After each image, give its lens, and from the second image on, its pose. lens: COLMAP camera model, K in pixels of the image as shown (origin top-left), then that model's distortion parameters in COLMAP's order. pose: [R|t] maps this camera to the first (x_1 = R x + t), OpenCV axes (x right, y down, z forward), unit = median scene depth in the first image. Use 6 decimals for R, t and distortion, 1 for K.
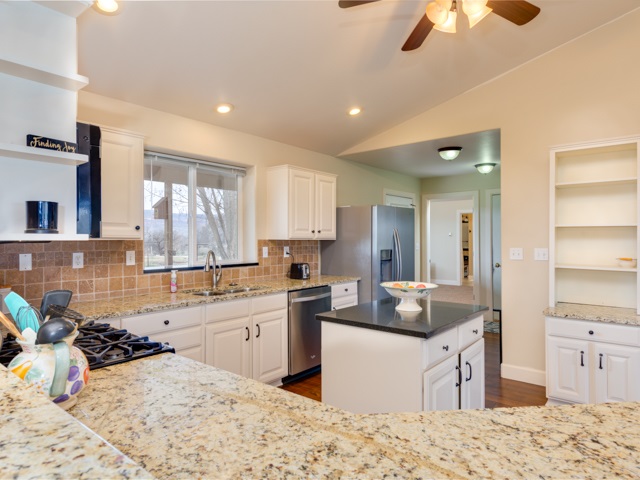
lens RADIAL K [[391.4, 0, 320.0], [0, 391.4, 240.0], [0, 0, 1]] dist [-0.020266, -0.002214]
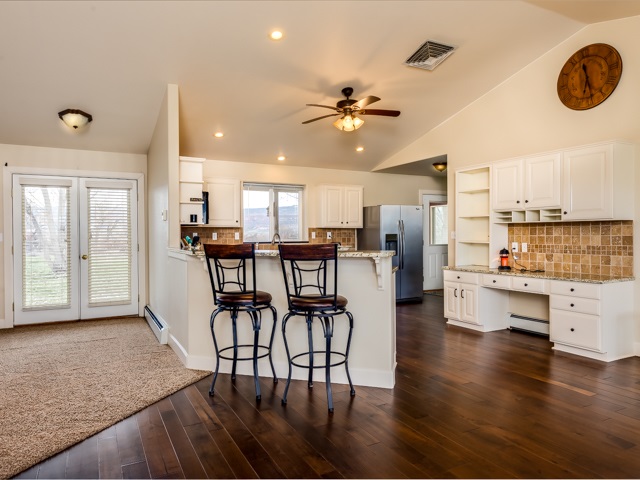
lens RADIAL K [[426.4, 0, 320.0], [0, 426.4, 240.0], [0, 0, 1]] dist [0.006219, 0.000858]
pose [[0.924866, 0.004054, -0.380271, 0.722787], [0.000745, 0.999922, 0.012472, 0.036207], [0.380292, -0.011818, 0.924791, -0.863001]]
